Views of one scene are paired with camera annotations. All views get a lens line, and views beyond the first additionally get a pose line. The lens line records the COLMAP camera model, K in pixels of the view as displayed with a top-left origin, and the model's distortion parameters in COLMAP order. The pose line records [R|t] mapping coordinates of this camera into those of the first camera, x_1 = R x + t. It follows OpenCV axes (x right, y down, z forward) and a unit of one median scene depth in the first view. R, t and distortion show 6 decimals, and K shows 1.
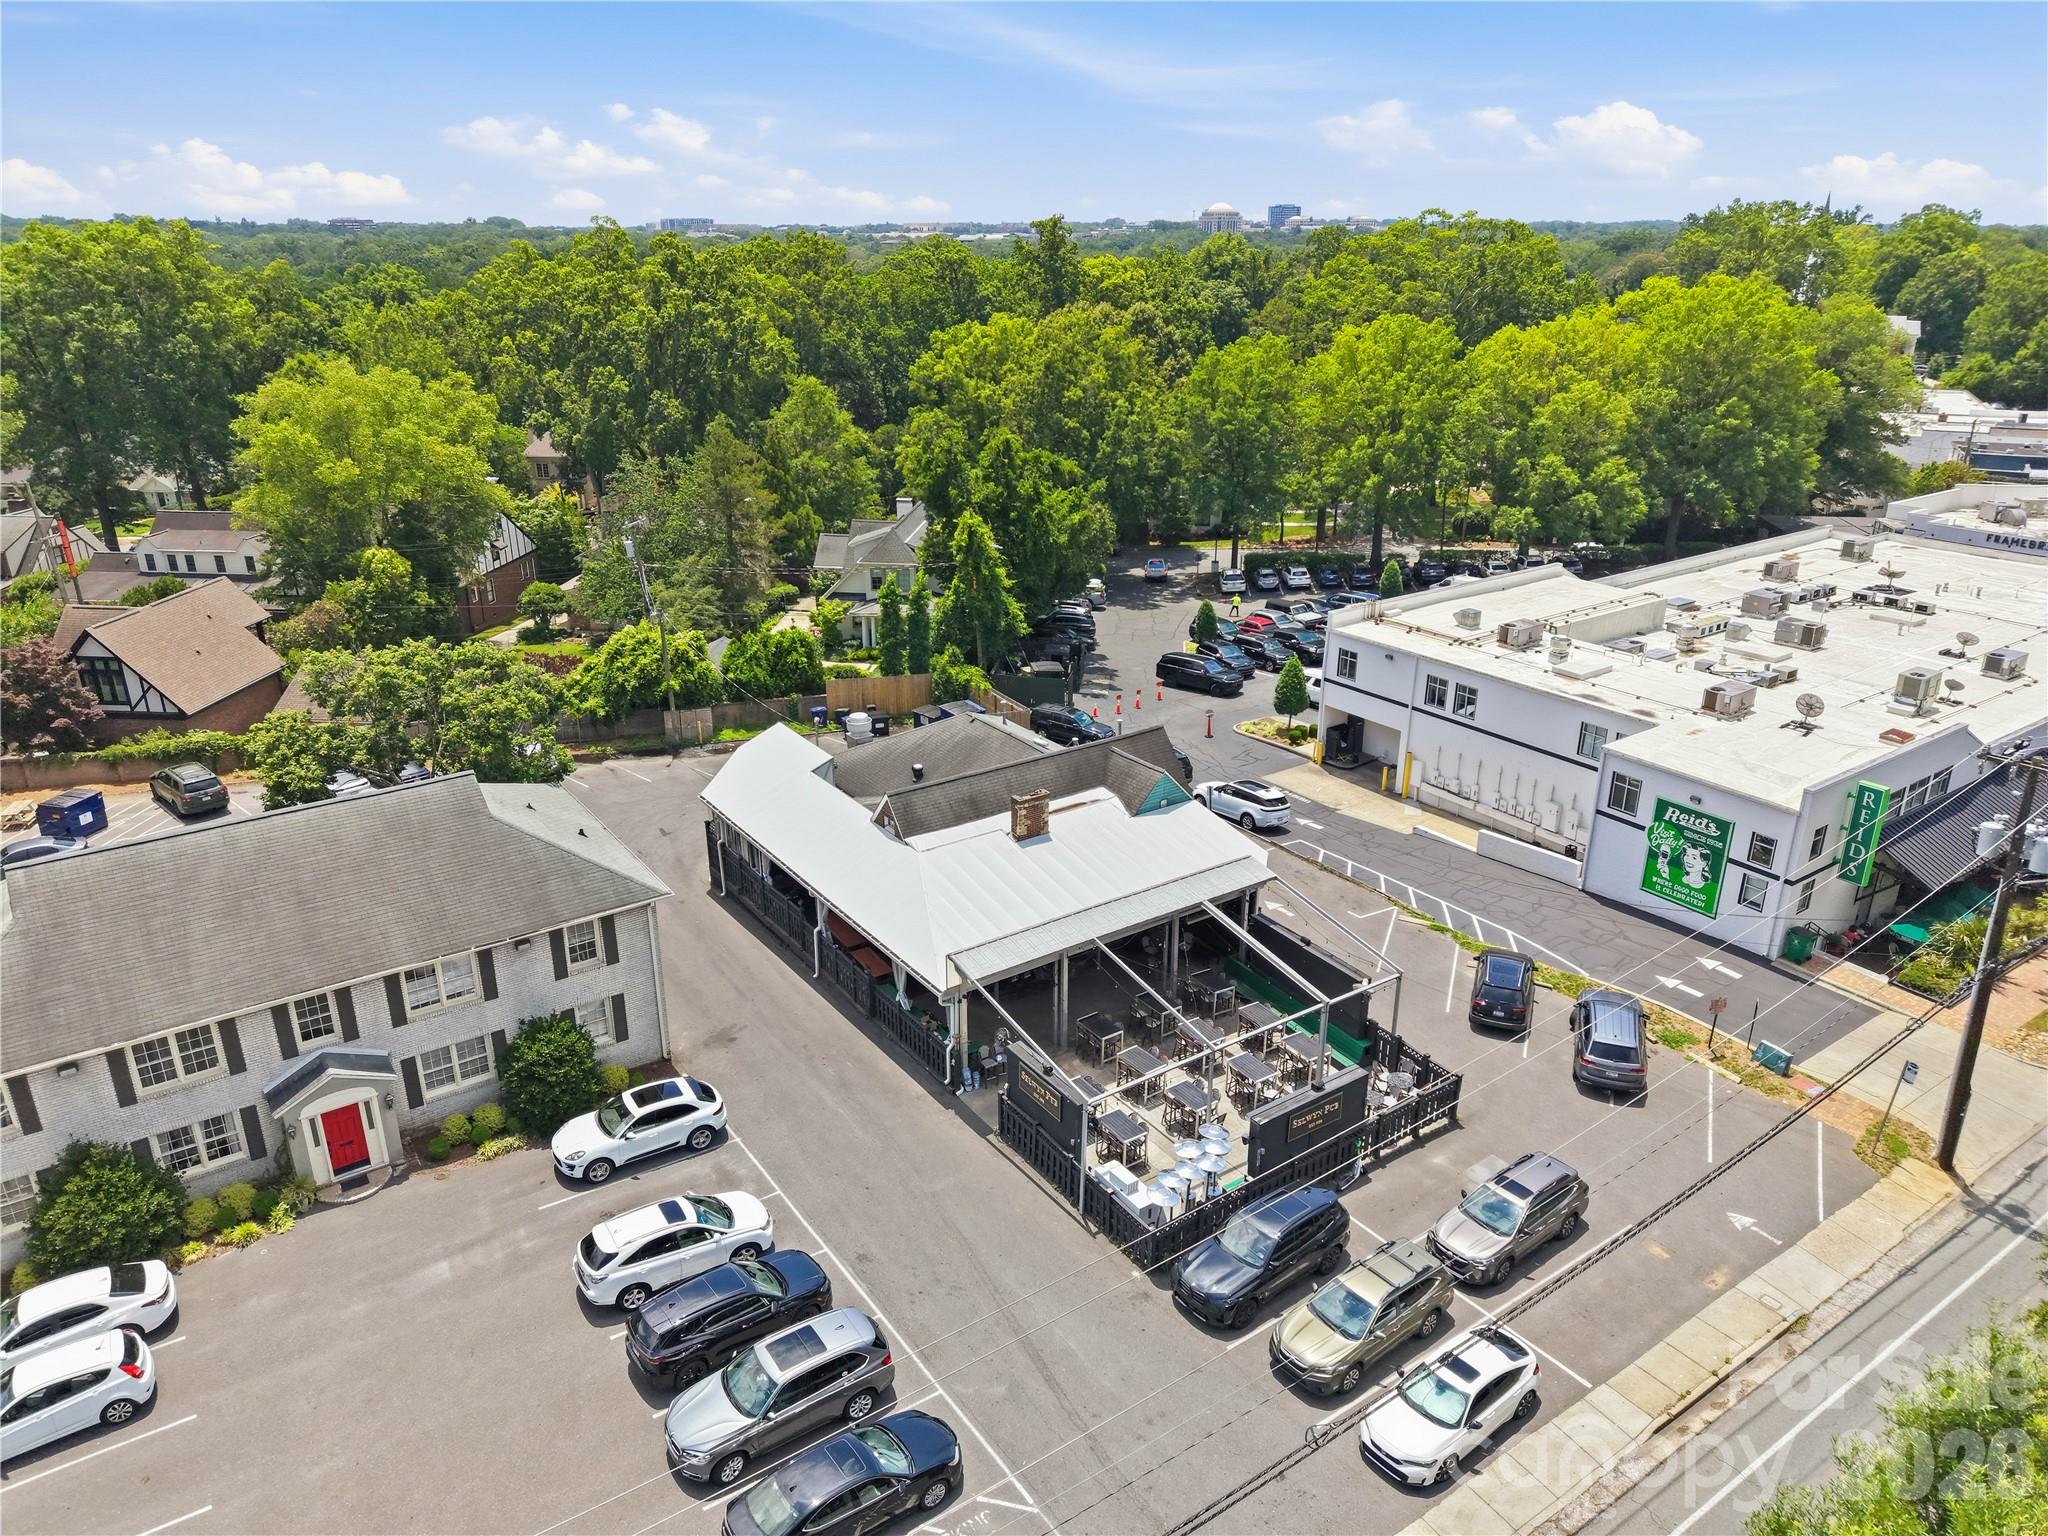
lens RADIAL K [[1377.9, 0, 1018.7], [0, 1377.9, 766.3], [0, 0, 1]] dist [0.019781, -0.009358]
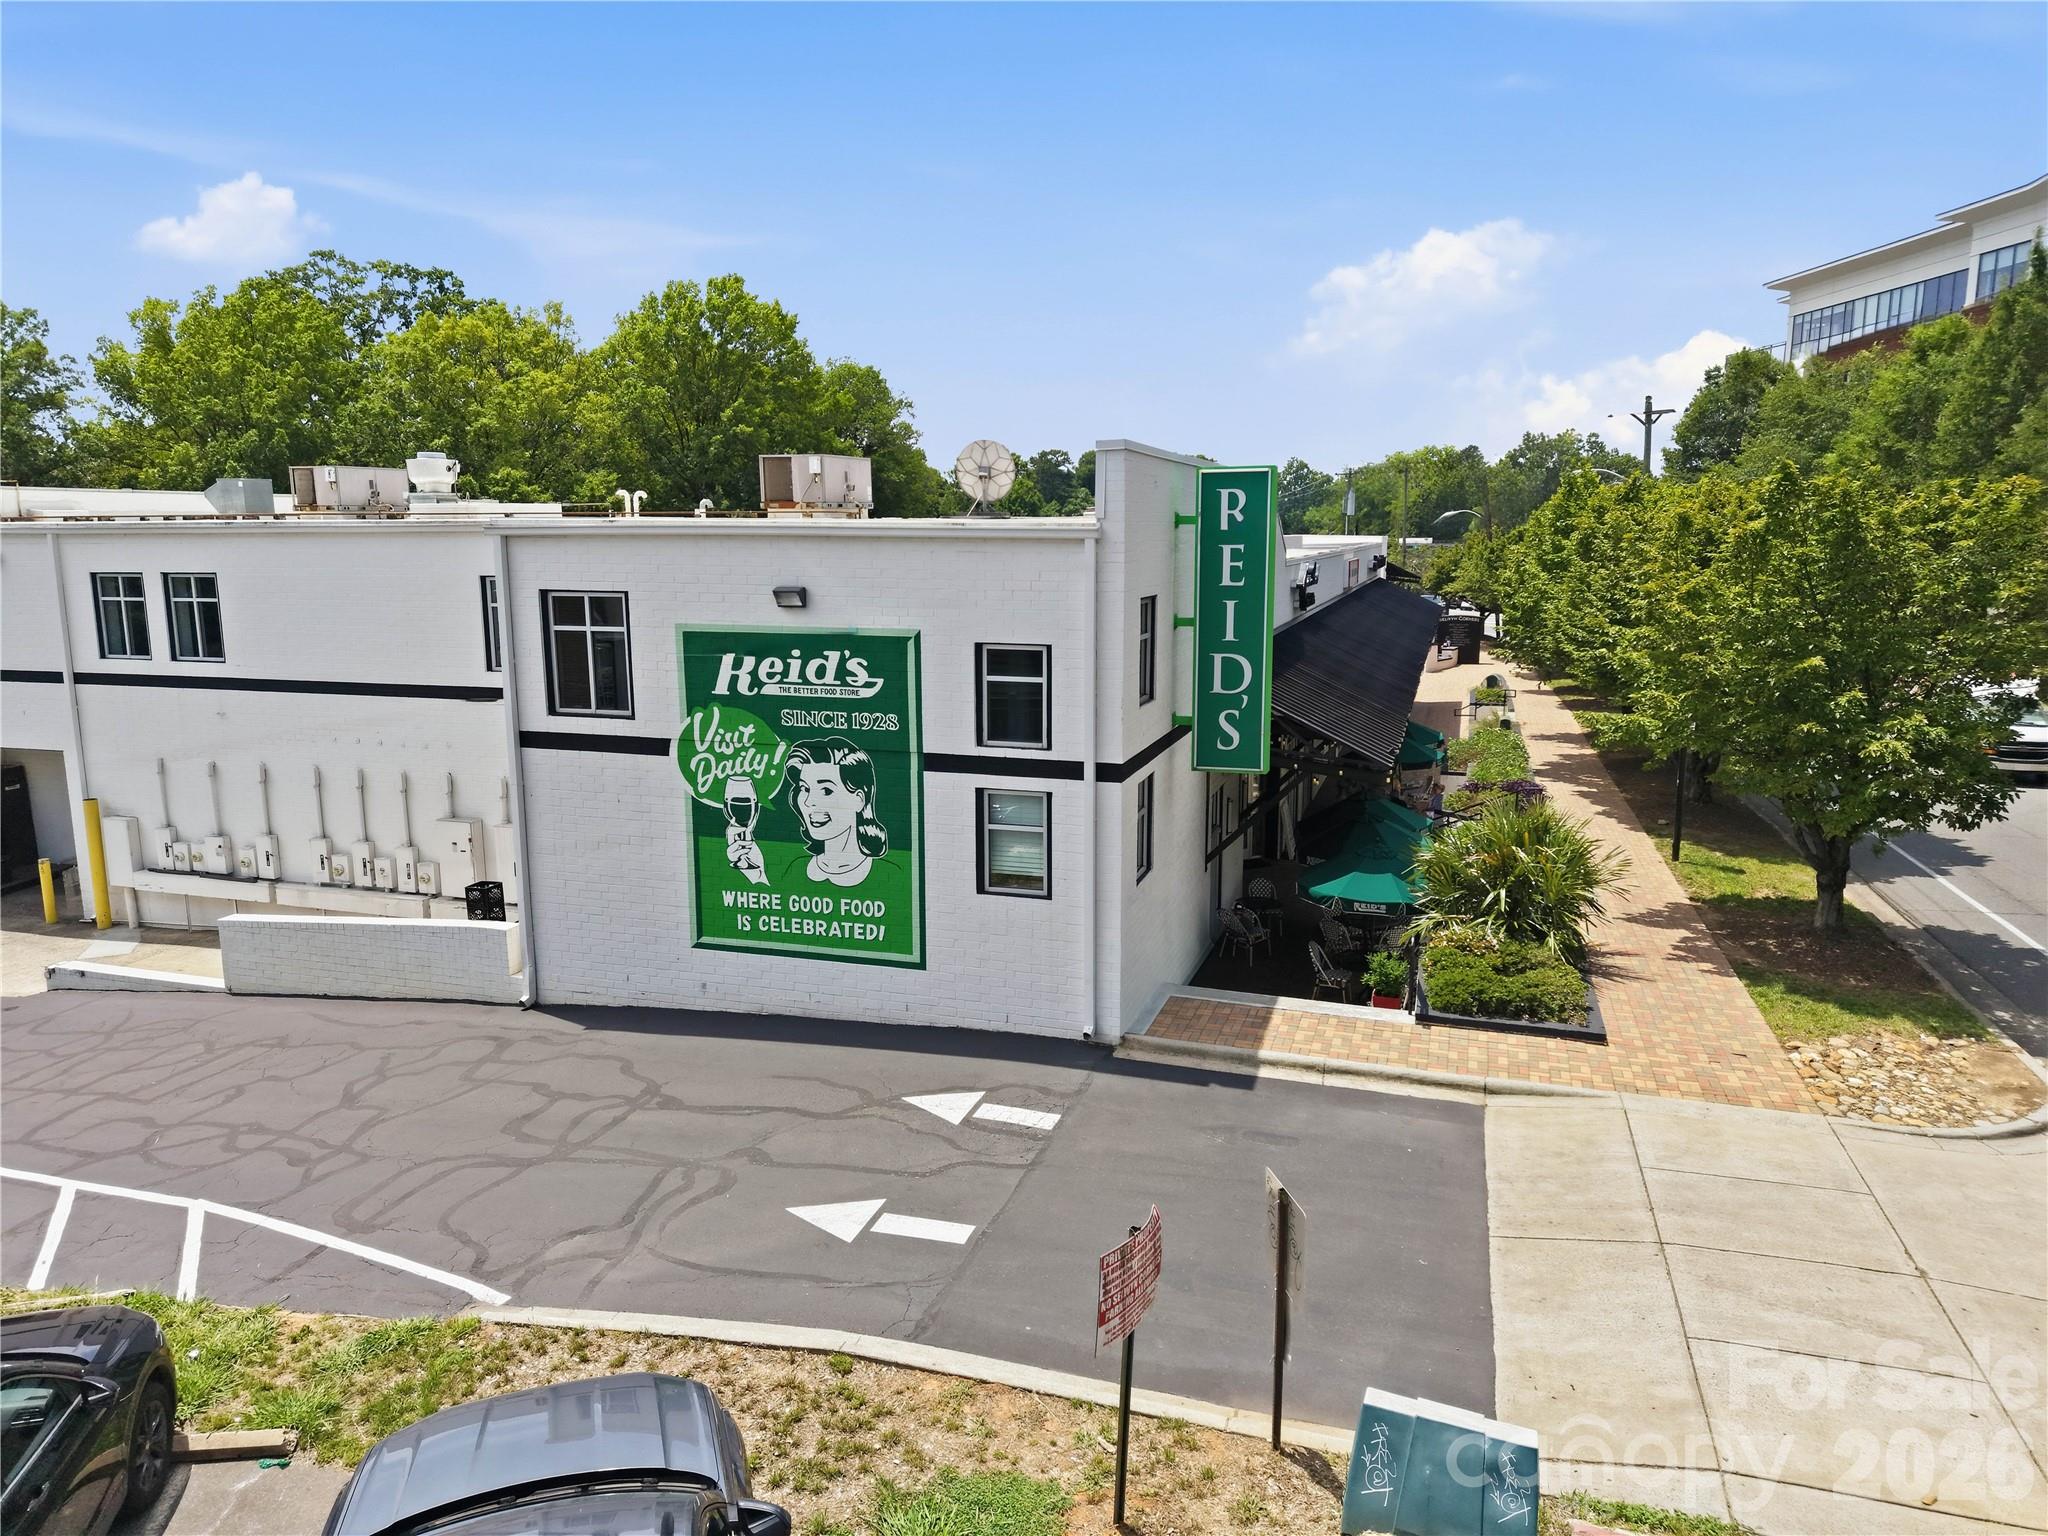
lens RADIAL K [[1377.9, 0, 1026.5], [0, 1377.9, 764.6], [0, 0, 1]] dist [0.019781, -0.009358]
pose [[0.793992, -0.103942, 0.598977, 0.335535], [0.223816, 0.966051, -0.129044, 0.109889], [-0.565229, 0.236521, 0.790300, 0.721044]]
